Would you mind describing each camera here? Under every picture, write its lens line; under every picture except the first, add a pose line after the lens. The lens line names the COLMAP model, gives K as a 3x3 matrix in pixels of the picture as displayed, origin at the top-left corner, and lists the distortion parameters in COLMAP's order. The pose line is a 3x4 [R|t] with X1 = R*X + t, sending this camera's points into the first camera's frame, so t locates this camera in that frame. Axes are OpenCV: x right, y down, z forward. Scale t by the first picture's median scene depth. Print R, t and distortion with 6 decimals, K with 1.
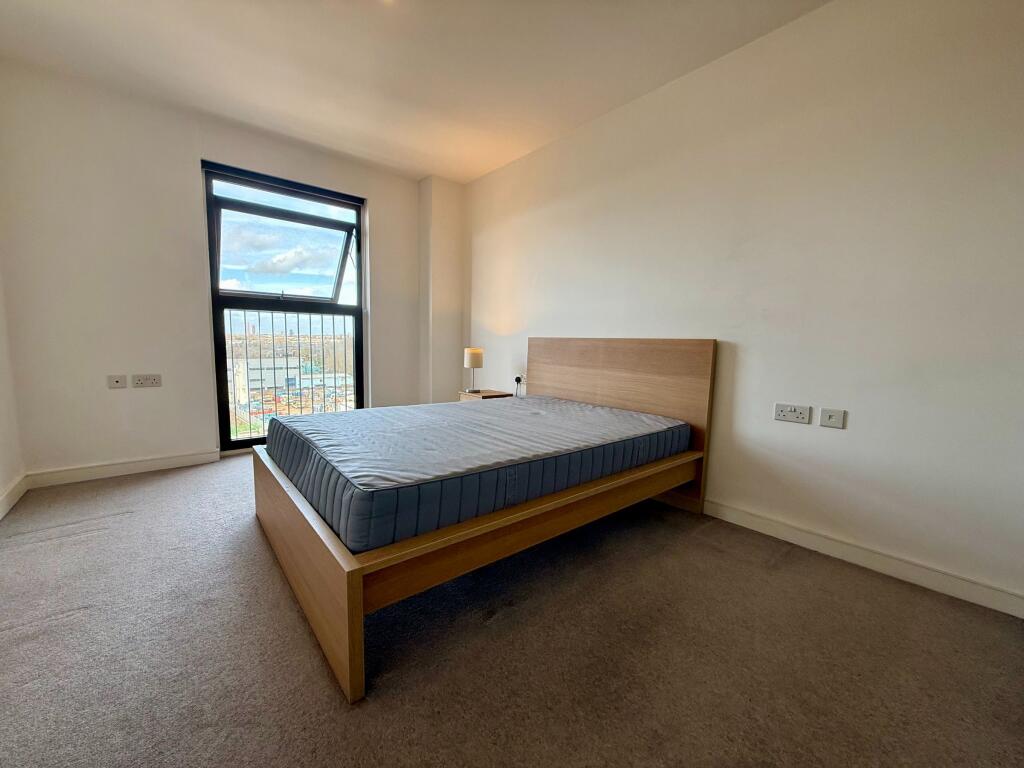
lens RADIAL K [[404.0, 0, 511.4], [0, 404.0, 383.3], [0, 0, 1]] dist [-0.007137, 0.000527]
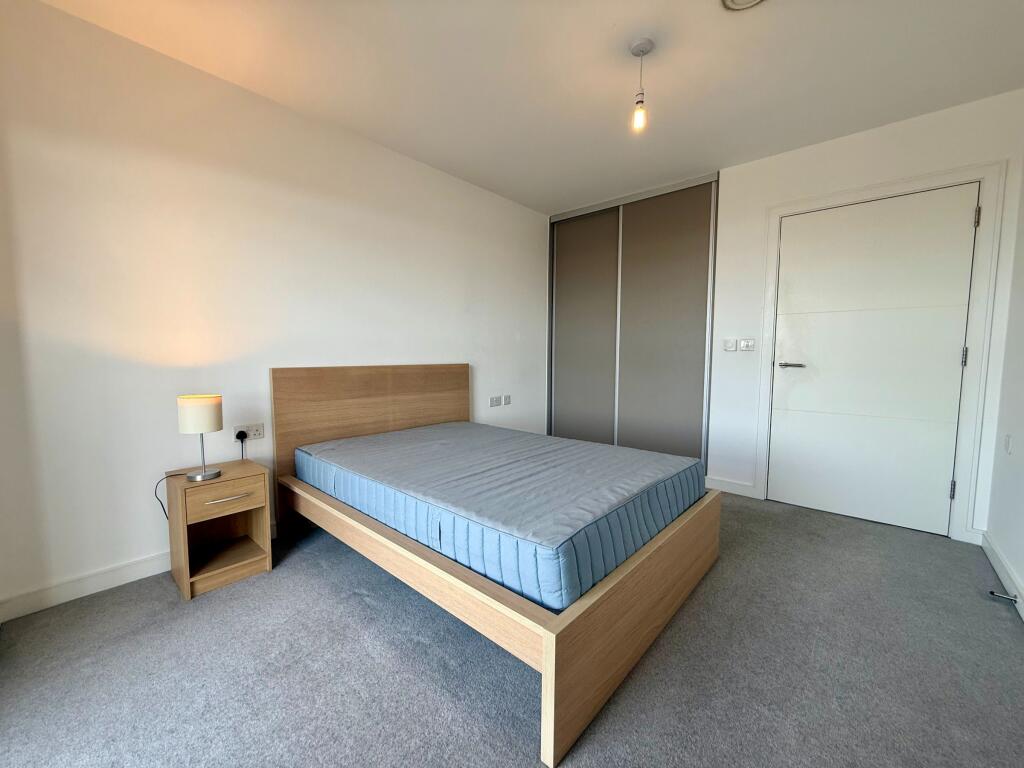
lens RADIAL K [[404.0, 0, 512.0], [0, 404.0, 385.6], [0, 0, 1]] dist [-0.007137, 0.000527]
pose [[-0.141290, -0.096160, 0.985287, -0.815988], [0.101606, 0.988607, 0.111055, -0.140620], [-0.984740, 0.115802, -0.129910, 0.824425]]
